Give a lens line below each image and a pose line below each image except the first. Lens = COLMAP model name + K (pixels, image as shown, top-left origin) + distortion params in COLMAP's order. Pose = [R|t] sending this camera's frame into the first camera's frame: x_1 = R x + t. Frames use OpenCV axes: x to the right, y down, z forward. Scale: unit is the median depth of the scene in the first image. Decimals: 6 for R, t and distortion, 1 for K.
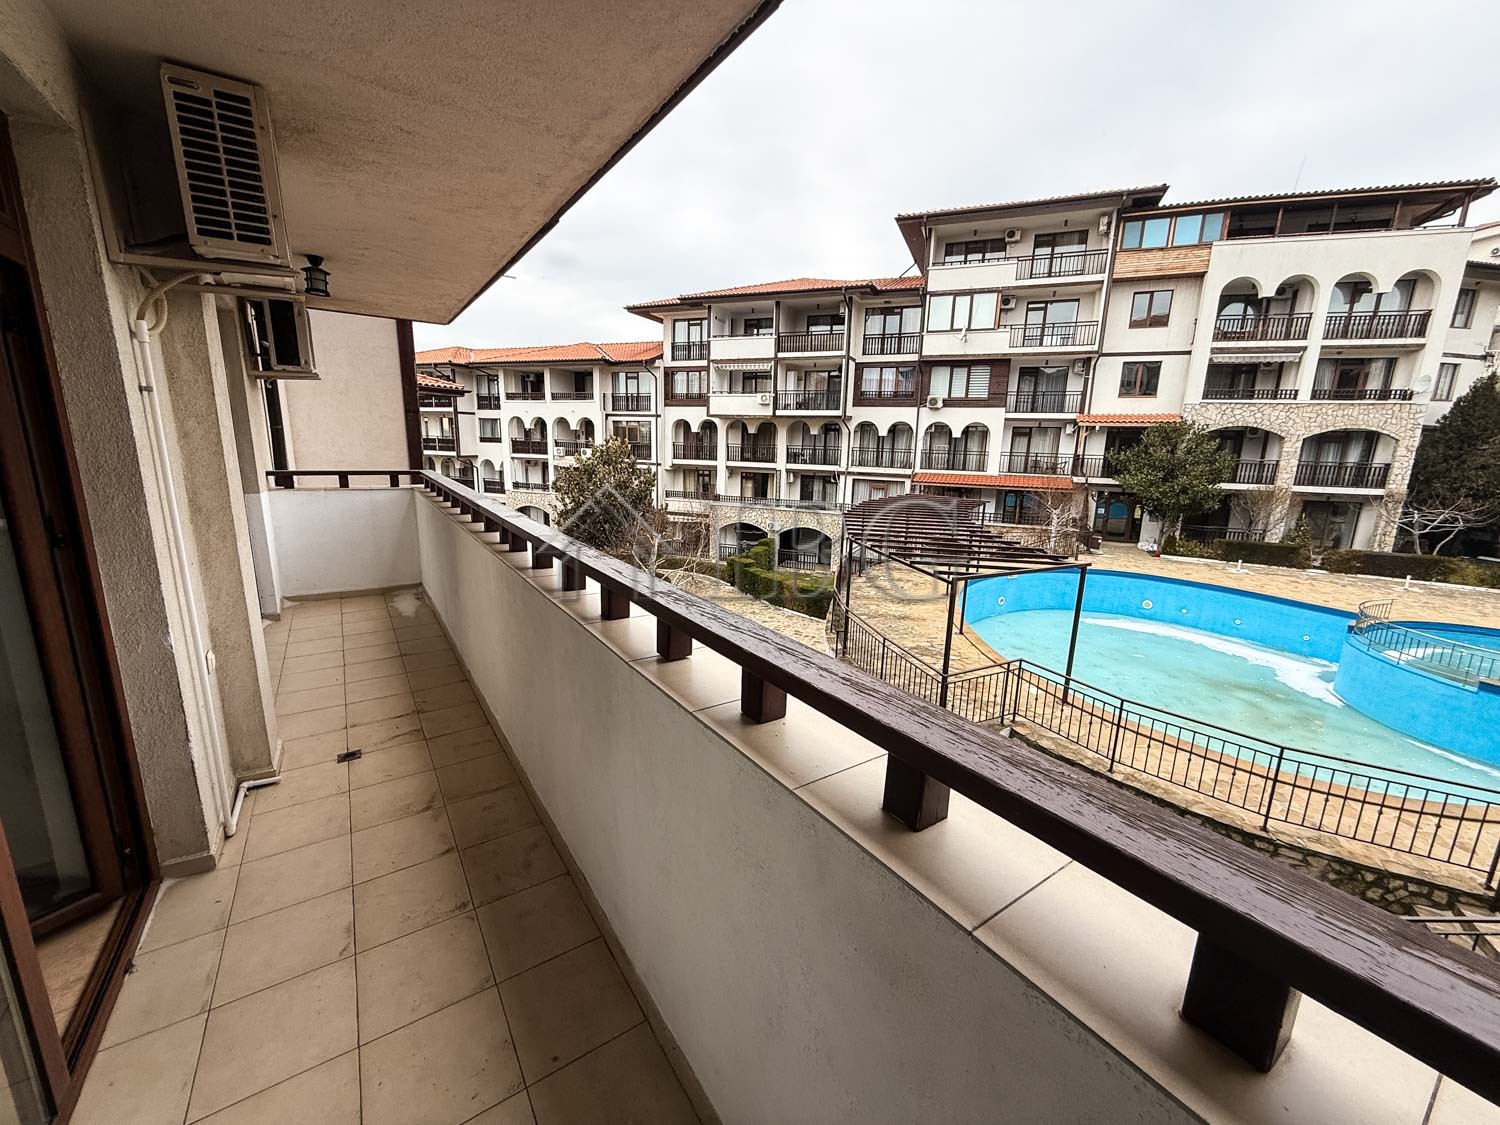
lens RADIAL K [[594.8, 0, 746.7], [0, 594.8, 562.1], [0, 0, 1]] dist [0.000664, -0.000209]
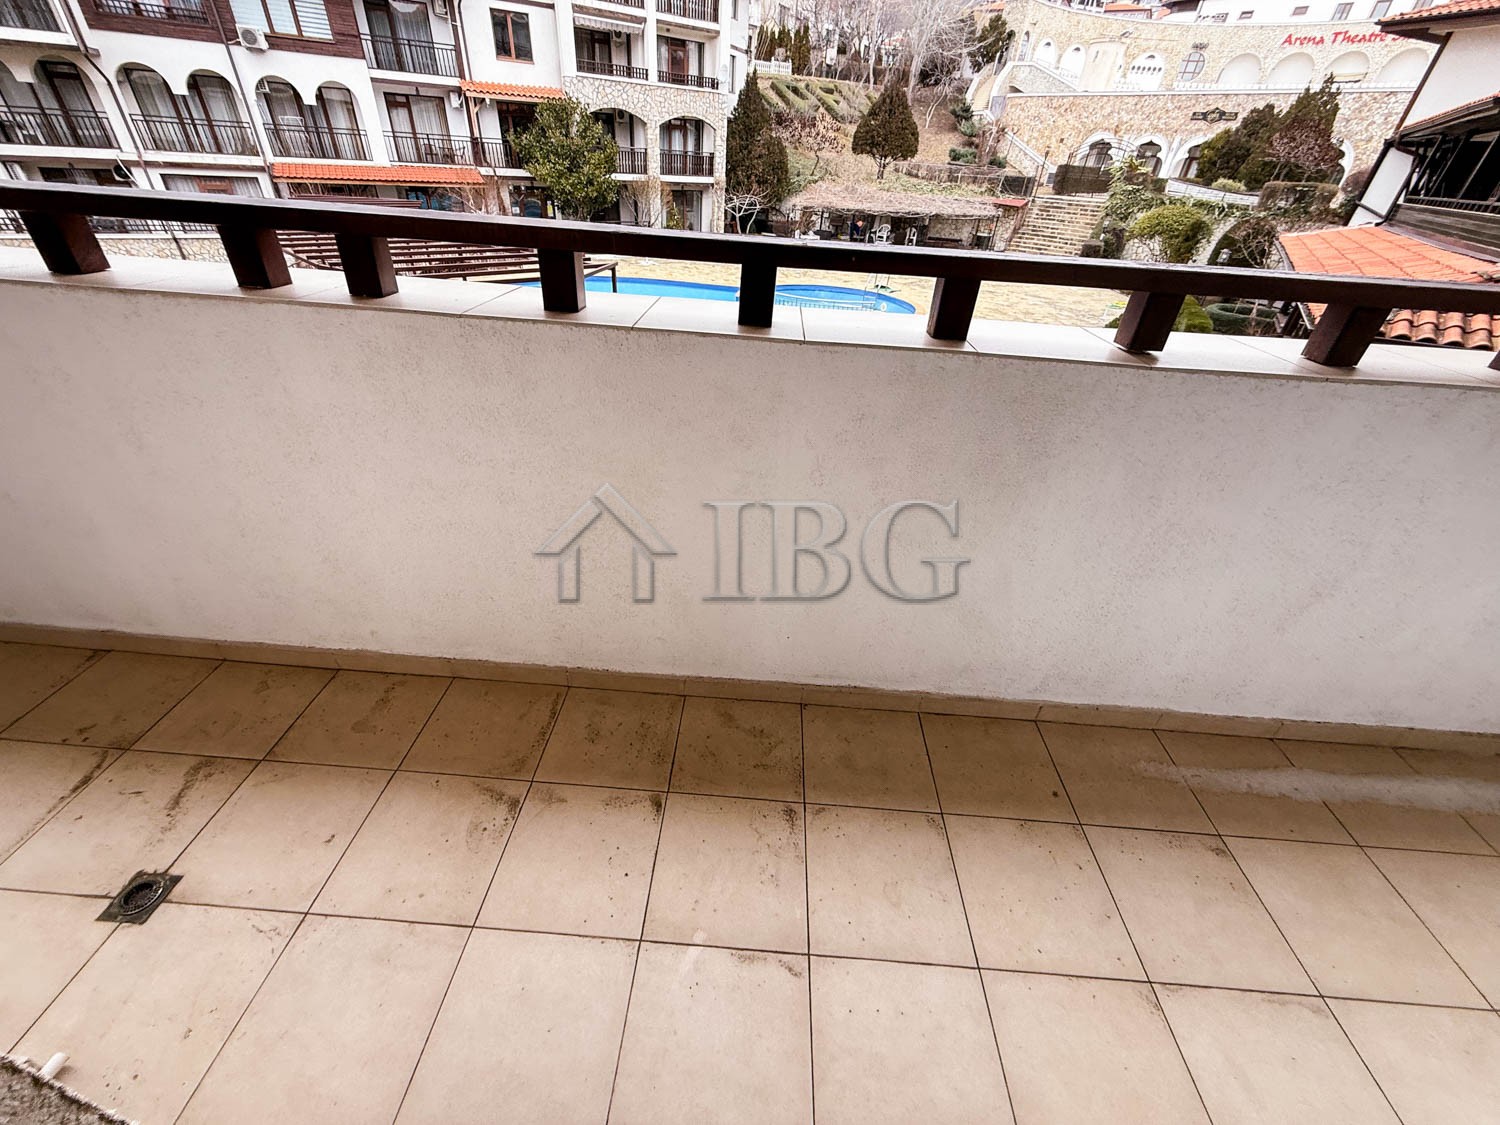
lens RADIAL K [[596.5, 0, 746.7], [0, 596.5, 561.7], [0, 0, 1]] dist [-0.000154, -0.000251]
pose [[0.601604, -0.444644, 0.663599, -0.069259], [0.122865, 0.872374, 0.473147, -0.002424], [-0.789288, -0.203114, 0.579455, 0.056289]]
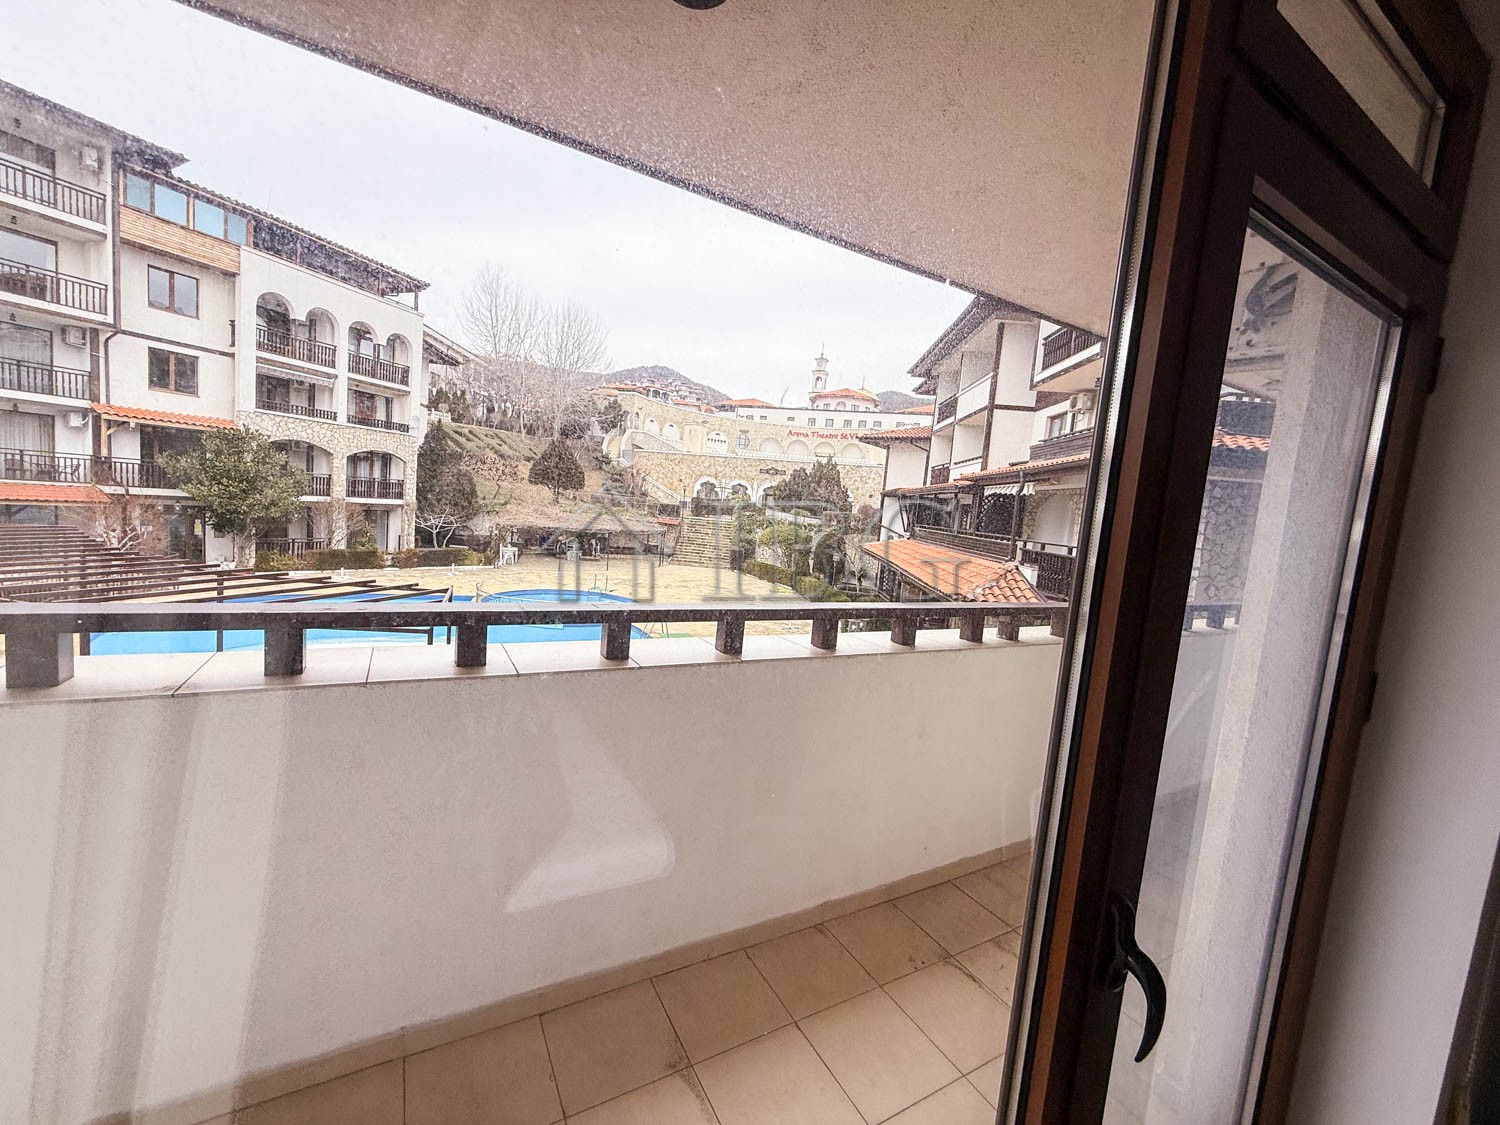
lens RADIAL K [[594.8, 0, 746.7], [0, 594.8, 562.1], [0, 0, 1]] dist [0.000664, -0.000209]
pose [[0.081359, -0.113249, 0.990230, -0.154330], [0.118162, 0.987613, 0.103241, -0.032758], [-0.989656, 0.108608, 0.093733, 0.149891]]
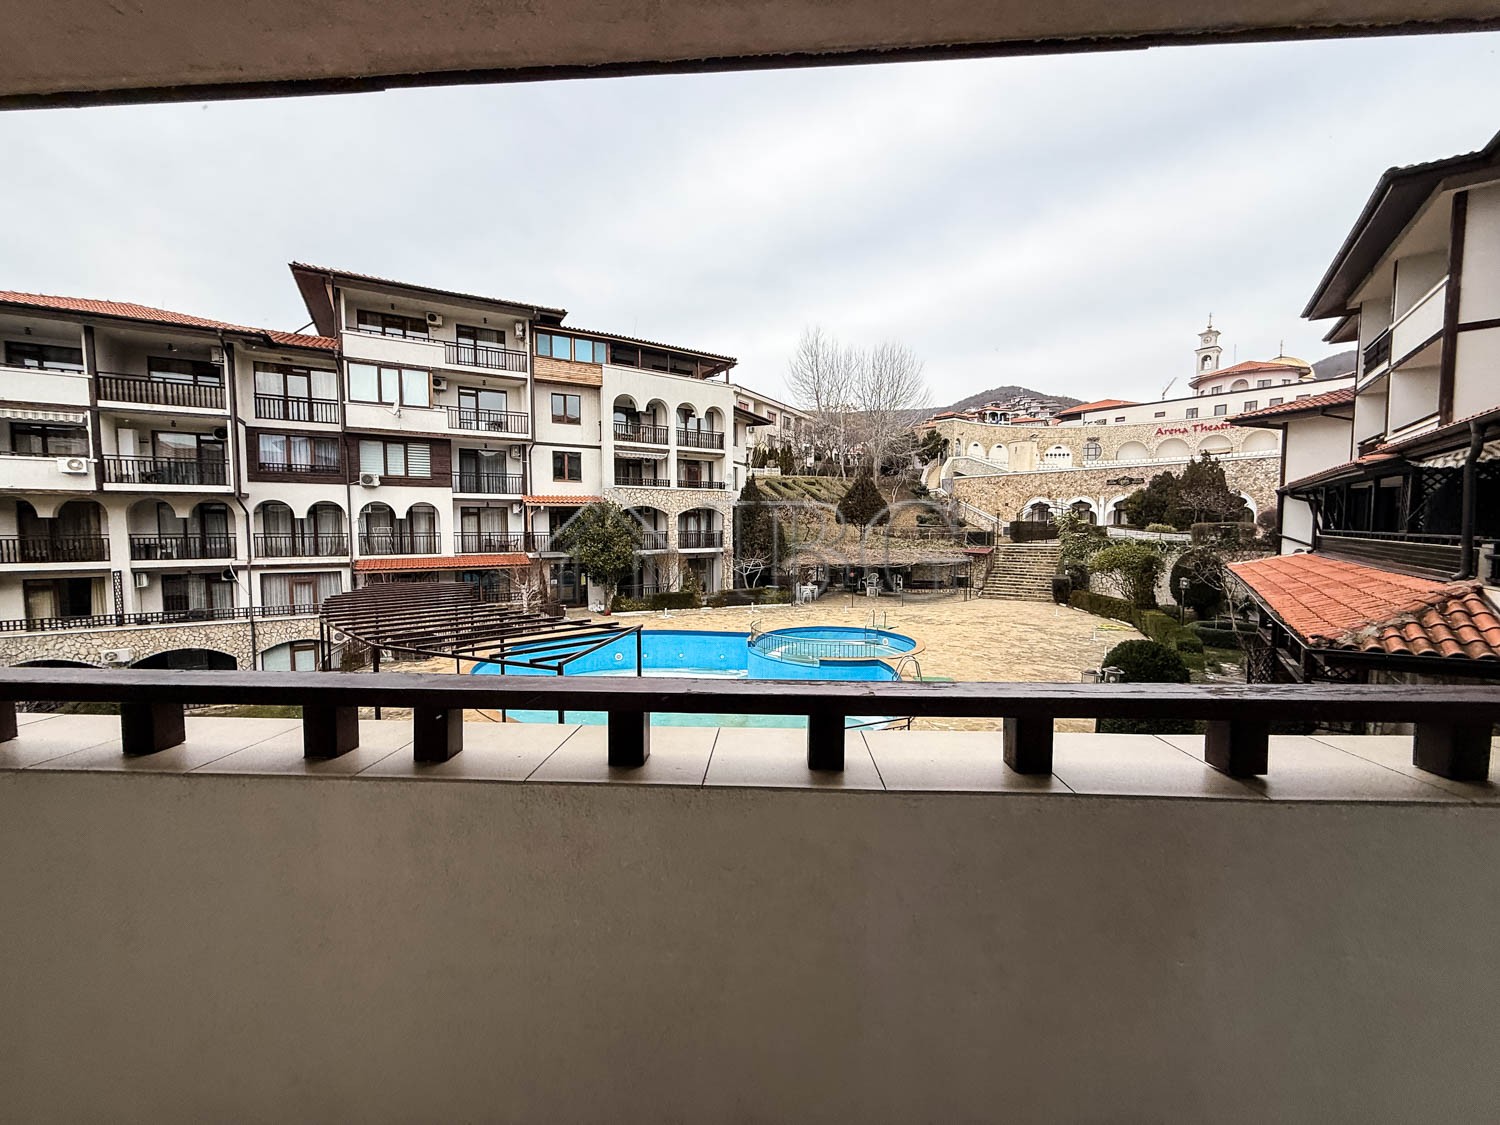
lens RADIAL K [[594.8, 0, 746.7], [0, 594.8, 562.1], [0, 0, 1]] dist [0.000664, -0.000209]
pose [[0.602379, -0.075081, 0.794671, -0.067471], [0.180063, 0.982686, -0.043647, -0.011487], [-0.777635, 0.169383, 0.605469, 0.062057]]
